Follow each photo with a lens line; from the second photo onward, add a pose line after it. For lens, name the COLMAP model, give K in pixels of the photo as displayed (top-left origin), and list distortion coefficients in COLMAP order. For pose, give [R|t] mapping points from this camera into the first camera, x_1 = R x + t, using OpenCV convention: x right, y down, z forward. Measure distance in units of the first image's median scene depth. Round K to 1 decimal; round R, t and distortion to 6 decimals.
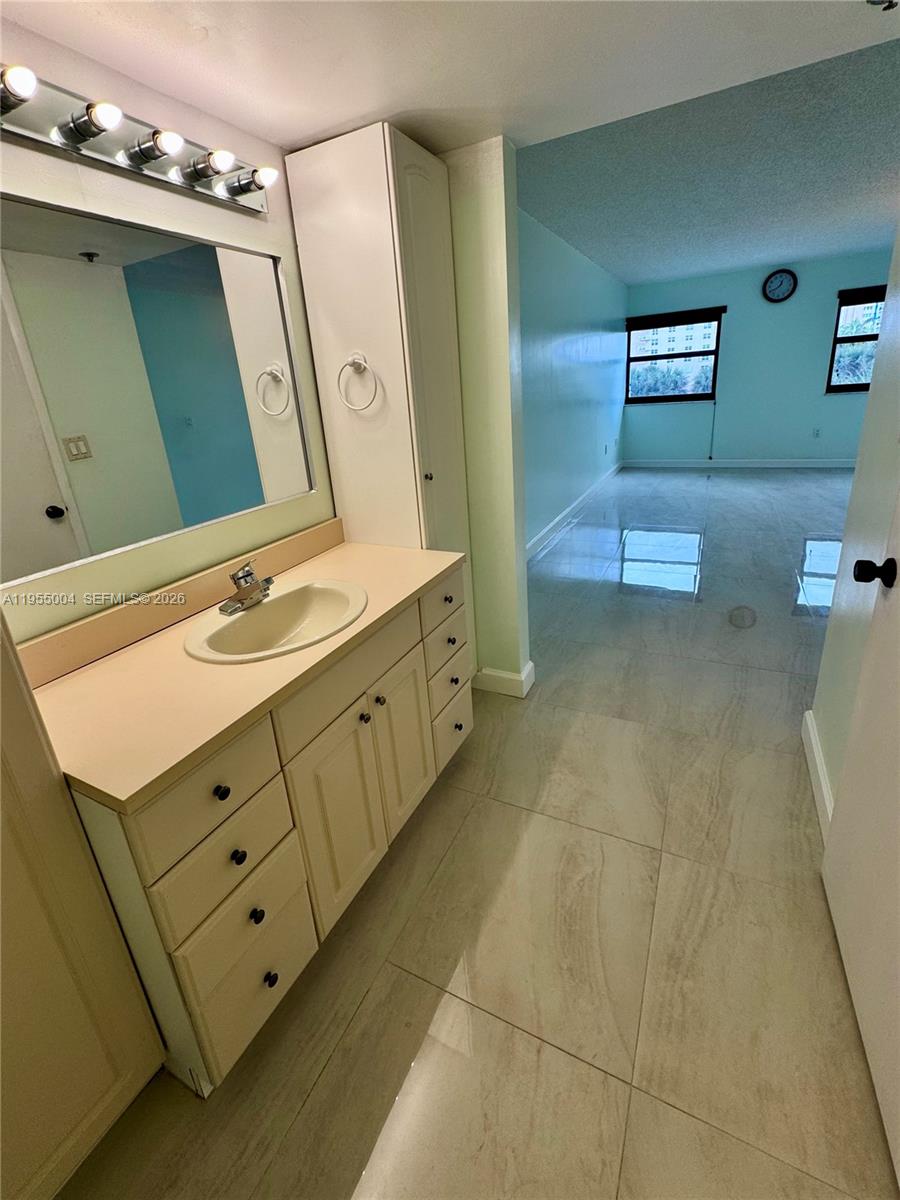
lens RADIAL K [[519.1, 0, 452.7], [0, 519.1, 595.9], [0, 0, 1]] dist [0.004608, 0.000113]
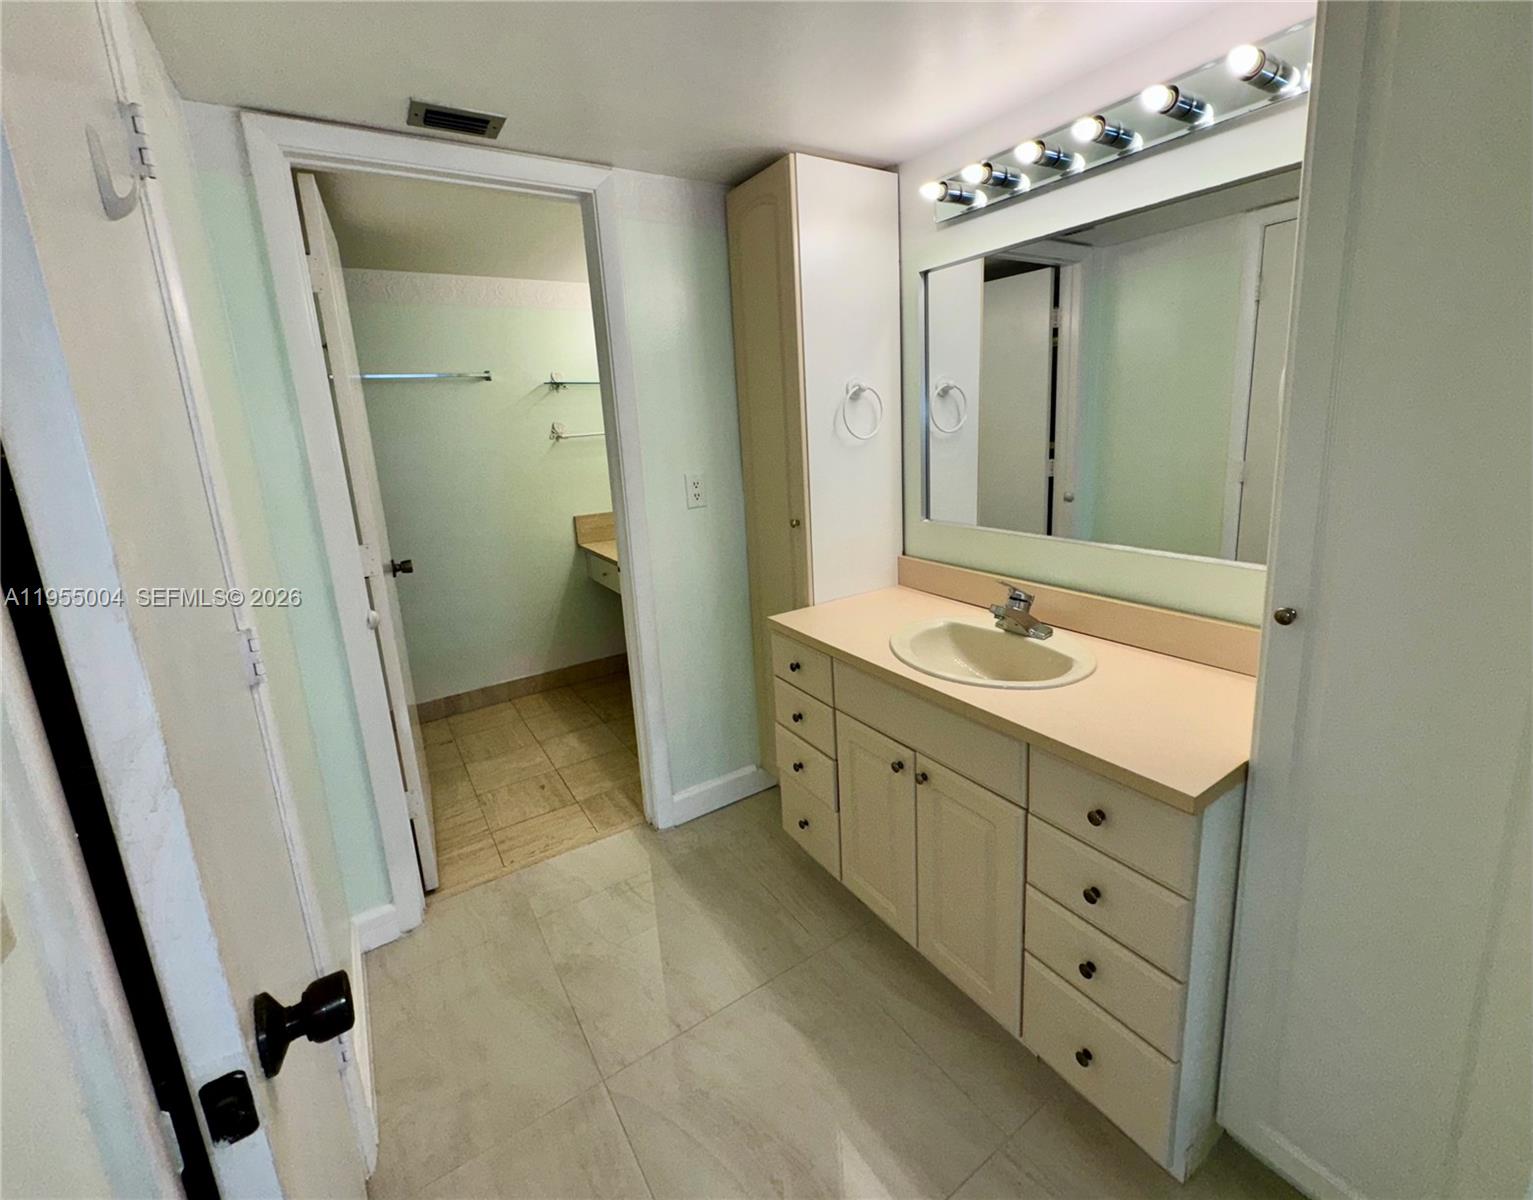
lens RADIAL K [[635.6, 0, 773.0], [0, 635.6, 602.7], [0, 0, 1]] dist [-0.000121, 0.000036]
pose [[-0.504448, 0.337577, -0.794716, 0.693818], [-0.246170, 0.825976, 0.507113, -0.487761], [0.827606, 0.451448, -0.333561, 1.018514]]
